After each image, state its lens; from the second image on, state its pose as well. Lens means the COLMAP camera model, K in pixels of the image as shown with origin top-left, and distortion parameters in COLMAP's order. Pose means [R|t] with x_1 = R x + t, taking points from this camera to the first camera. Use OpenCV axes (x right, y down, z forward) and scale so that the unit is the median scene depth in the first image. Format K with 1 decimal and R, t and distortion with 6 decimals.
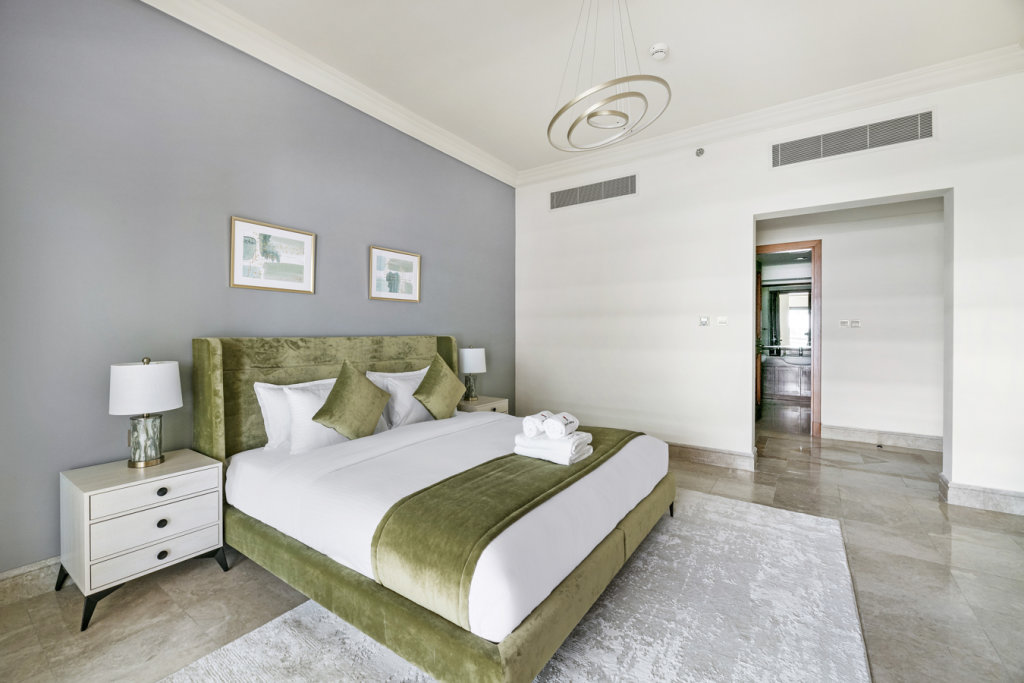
lens RADIAL K [[420.7, 0, 511.9], [0, 420.7, 336.1], [0, 0, 1]] dist [-0.000498, -0.000484]
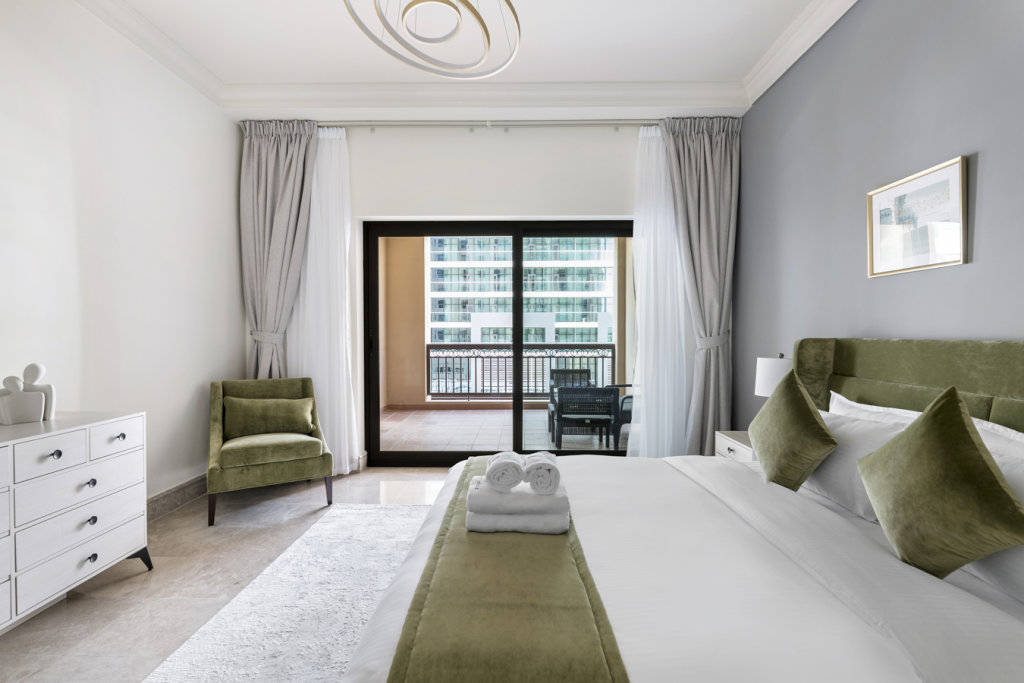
lens RADIAL K [[487.8, 0, 515.2], [0, 487.8, 342.3], [0, 0, 1]] dist [0.002108, -0.000548]
pose [[-0.827050, 0.008566, -0.562064, 0.391254], [-0.004955, 0.999734, 0.022527, -0.006044], [0.562107, 0.021416, -0.826787, 1.199945]]
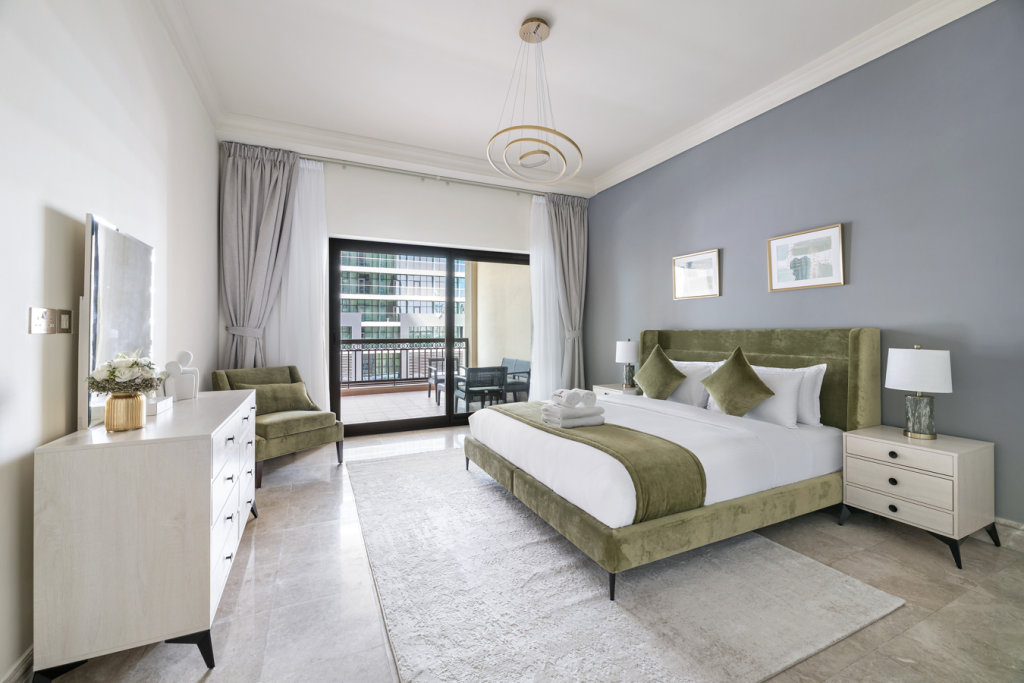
lens RADIAL K [[421.8, 0, 514.5], [0, 421.8, 326.1], [0, 0, 1]] dist [0.000080, 0.000032]
pose [[-0.493747, -0.011325, -0.869532, 0.944461], [-0.003274, 0.999932, -0.011164, 0.007577], [0.869599, -0.002666, -0.493751, 1.087021]]
